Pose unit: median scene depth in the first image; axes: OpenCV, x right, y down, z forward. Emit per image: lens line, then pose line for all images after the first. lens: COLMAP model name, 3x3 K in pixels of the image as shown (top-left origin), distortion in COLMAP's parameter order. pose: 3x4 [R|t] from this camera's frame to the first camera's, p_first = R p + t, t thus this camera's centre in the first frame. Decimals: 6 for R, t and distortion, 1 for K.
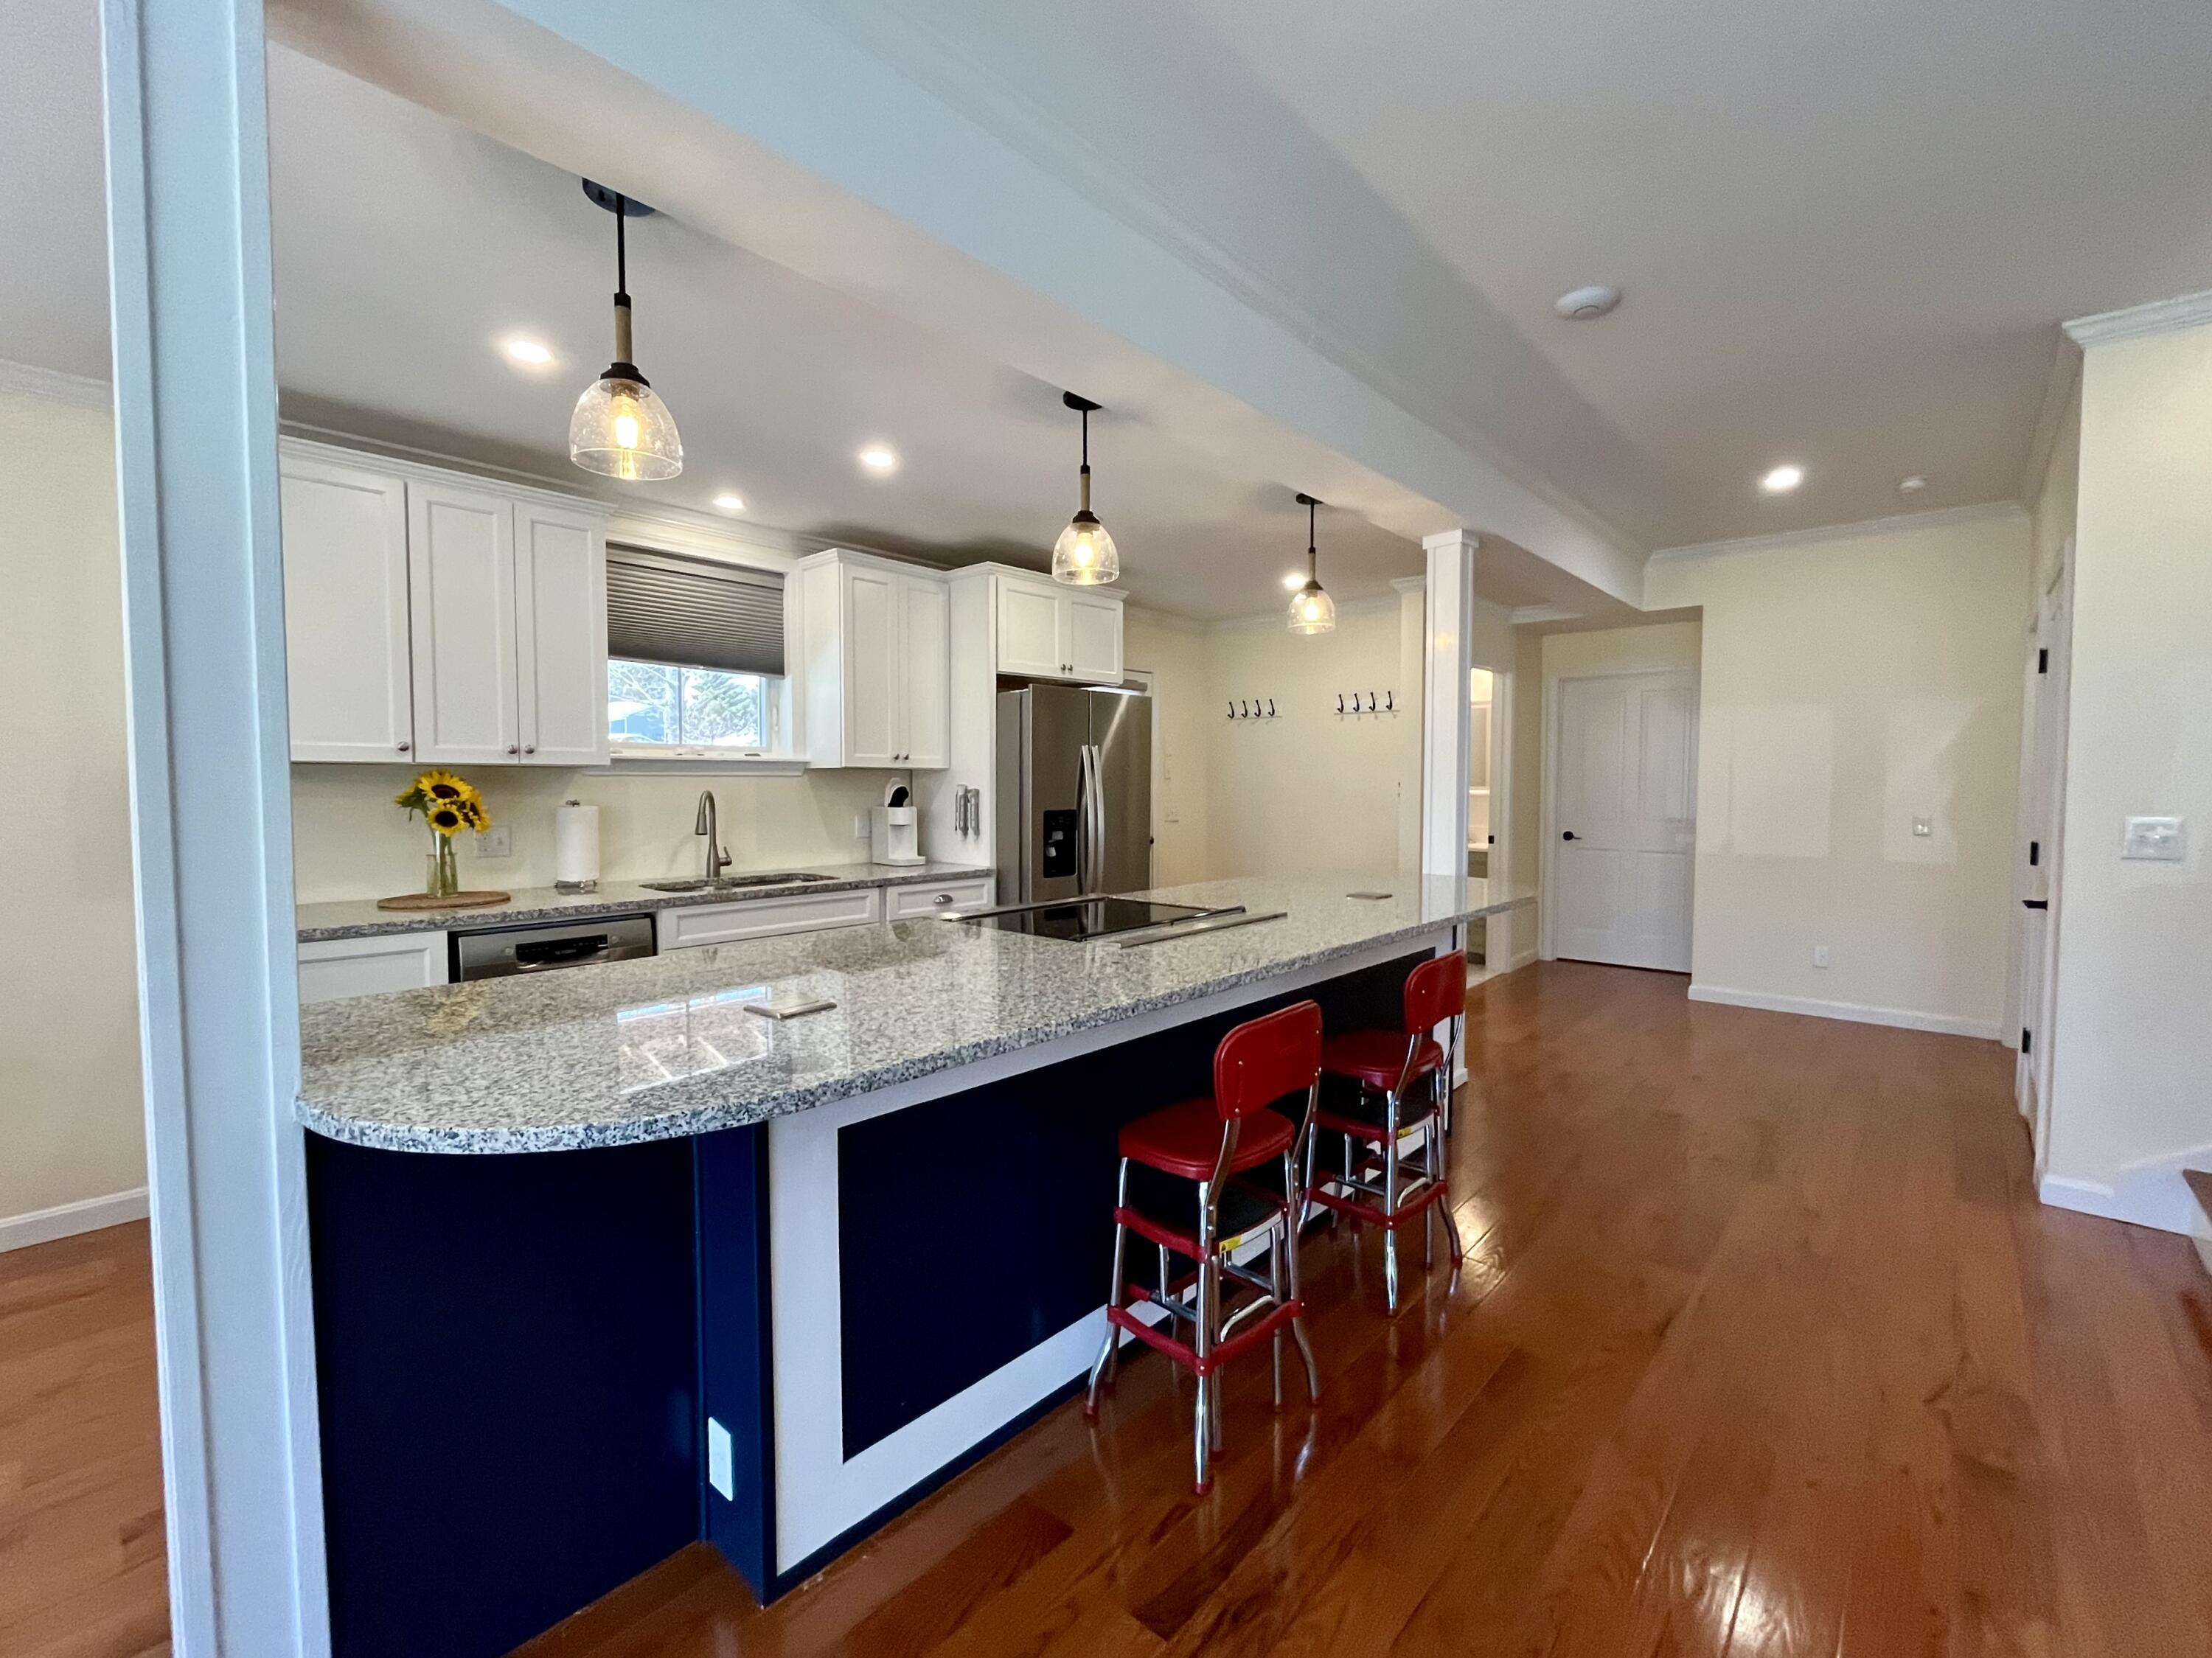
lens RADIAL K [[947.7, 0, 1106.0], [0, 947.7, 829.0], [0, 0, 1]] dist [-0.011774, -0.000139]
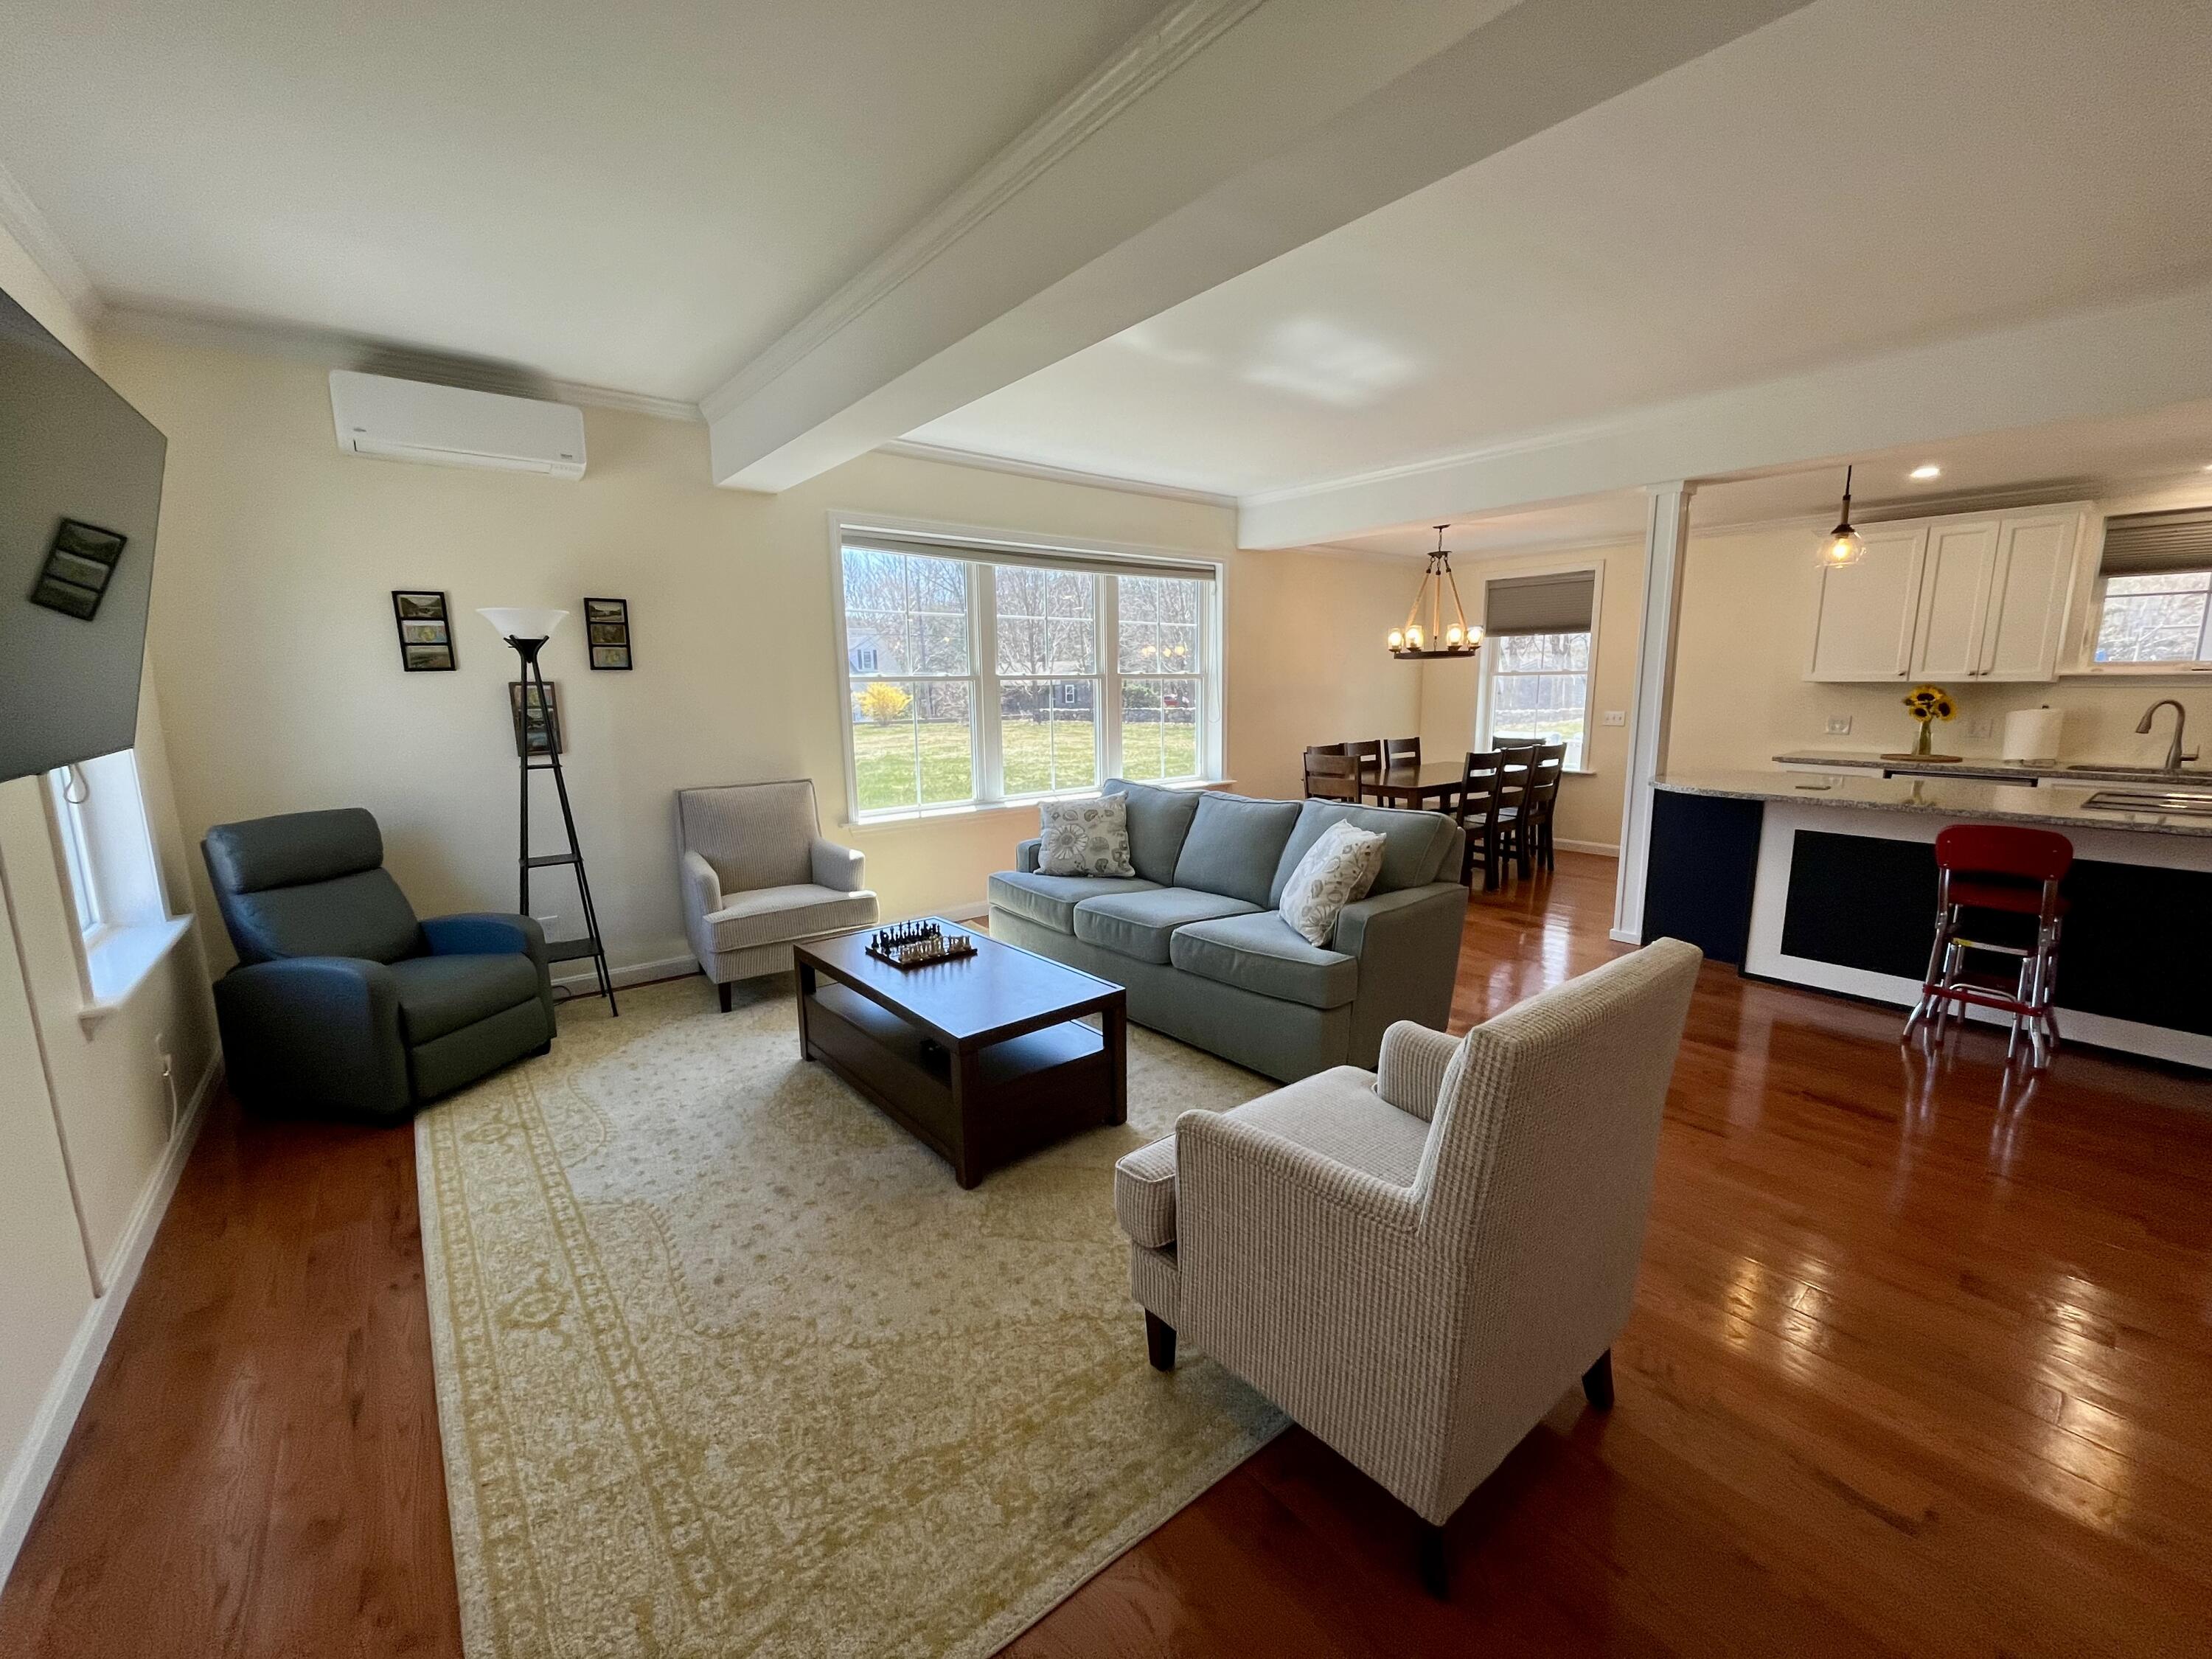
lens RADIAL K [[895.9, 0, 1106.0], [0, 895.9, 829.5], [0, 0, 1]] dist [-0.001953, 0.000312]
pose [[-0.151071, 0.162086, -0.975144, 0.938637], [-0.039782, 0.984670, 0.169832, -0.014366], [0.987722, 0.064450, -0.142307, -0.217301]]
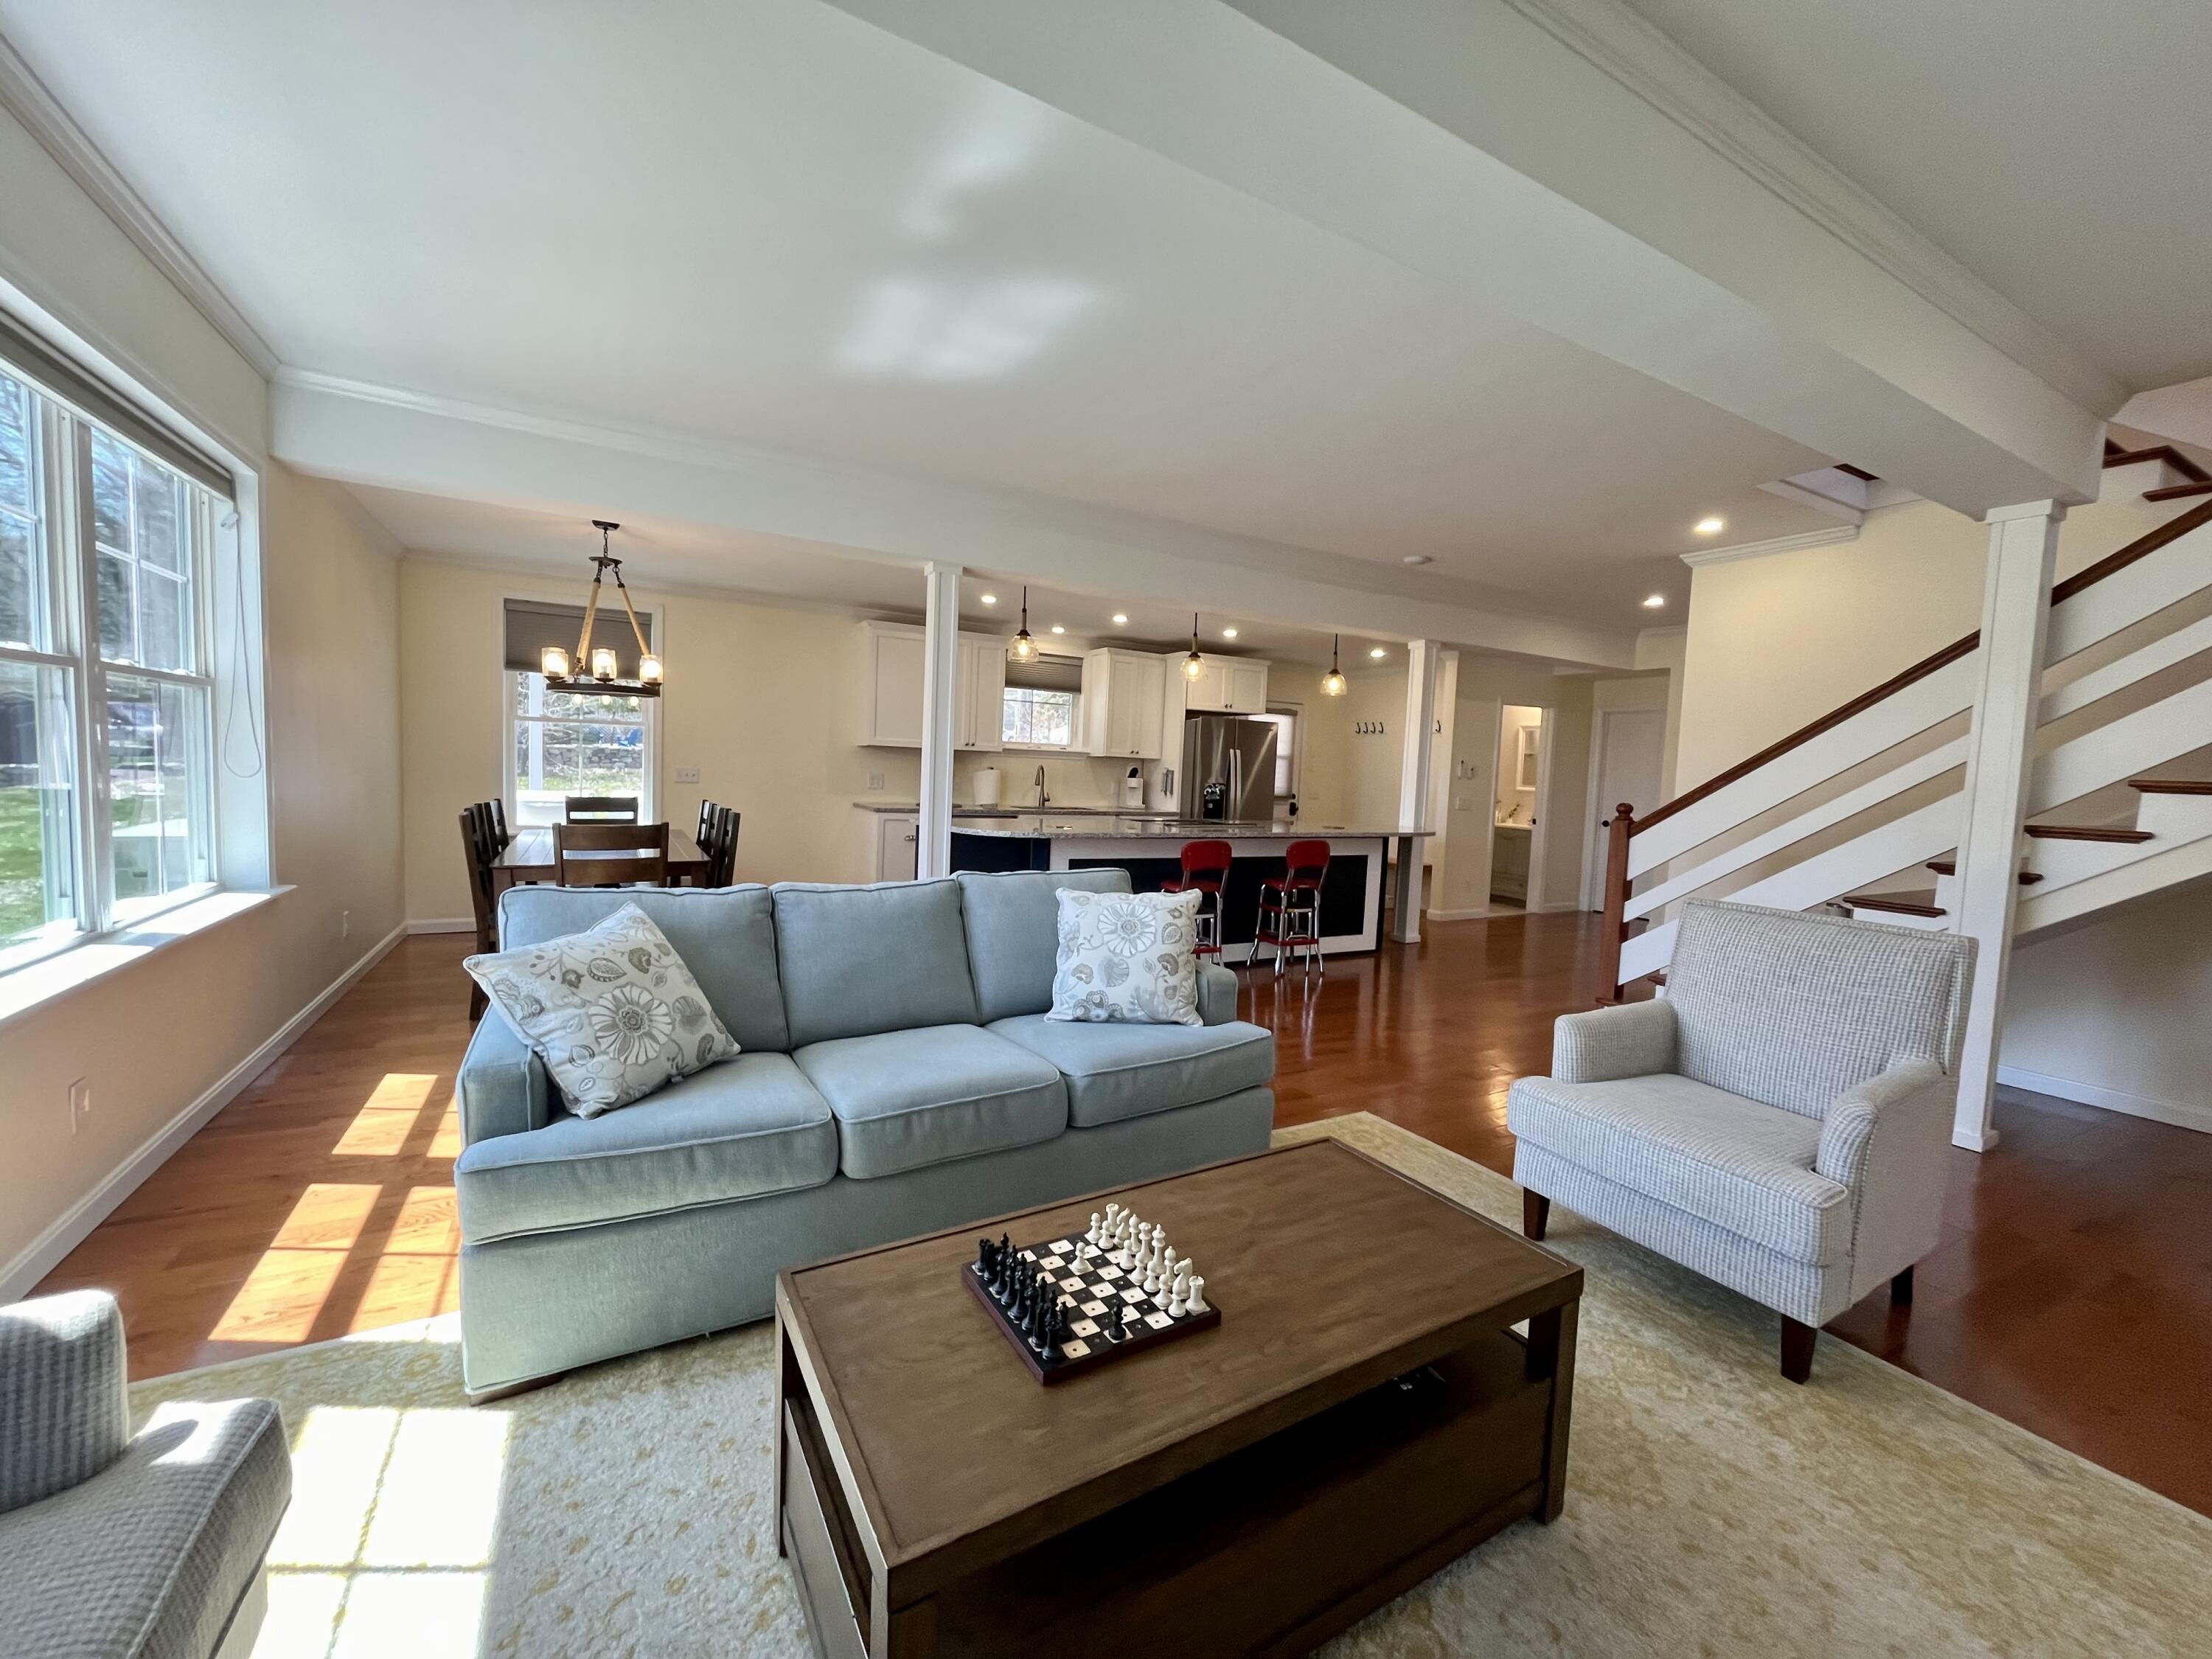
lens RADIAL K [[895.9, 0, 1106.0], [0, 895.9, 829.5], [0, 0, 1]] dist [-0.001953, 0.000312]
pose [[0.945571, 0.063448, -0.319170, 0.336100], [-0.058797, 0.997977, 0.024195, 0.043270], [0.320059, -0.004112, 0.947389, -0.786335]]
